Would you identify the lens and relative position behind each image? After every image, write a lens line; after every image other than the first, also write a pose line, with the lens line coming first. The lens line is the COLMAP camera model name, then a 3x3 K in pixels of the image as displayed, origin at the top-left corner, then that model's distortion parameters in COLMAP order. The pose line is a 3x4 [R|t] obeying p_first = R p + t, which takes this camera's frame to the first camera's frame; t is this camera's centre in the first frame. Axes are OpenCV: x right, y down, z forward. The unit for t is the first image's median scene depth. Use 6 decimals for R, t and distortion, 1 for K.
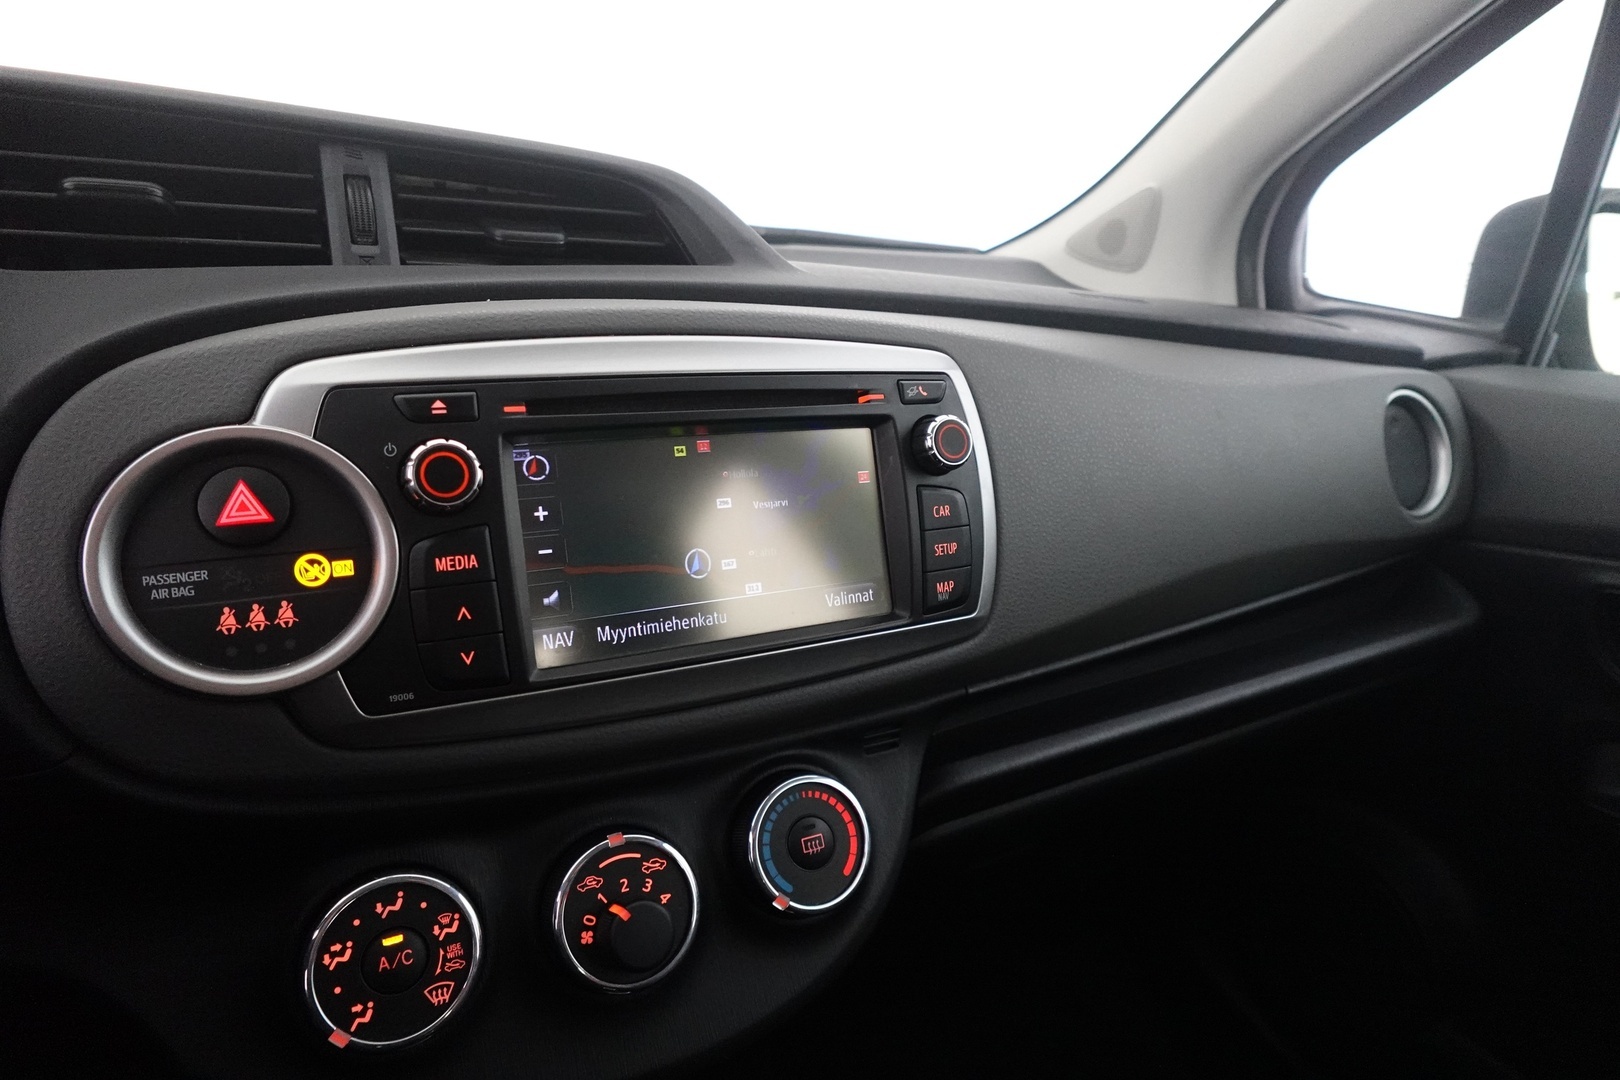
lens RADIAL K [[931.8, 0, 808.2], [0, 931.8, 542.1], [0, 0, 1]] dist [-0.003959, 0.000882]
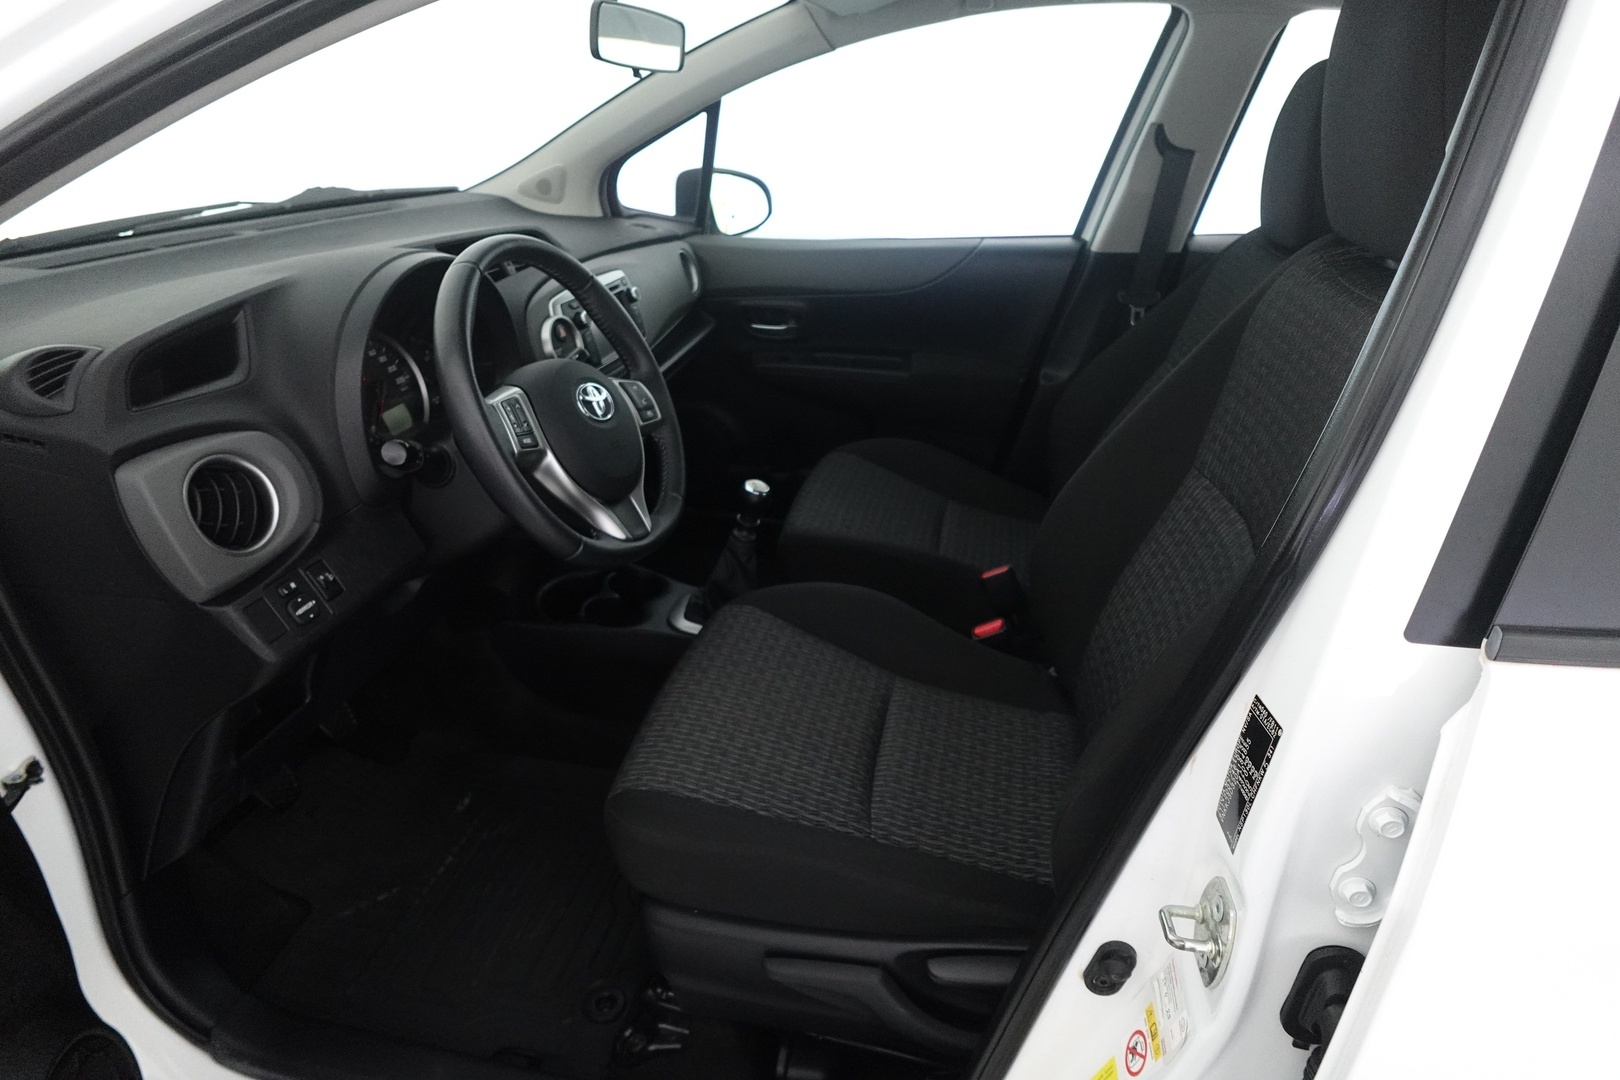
lens RADIAL K [[931.8, 0, 808.2], [0, 931.8, 542.1], [0, 0, 1]] dist [-0.003959, 0.000882]
pose [[0.651072, -0.302561, 0.696105, -2.683440], [0.207770, 0.953129, 0.219948, 0.292534], [-0.730025, 0.001428, 0.683419, -2.416812]]
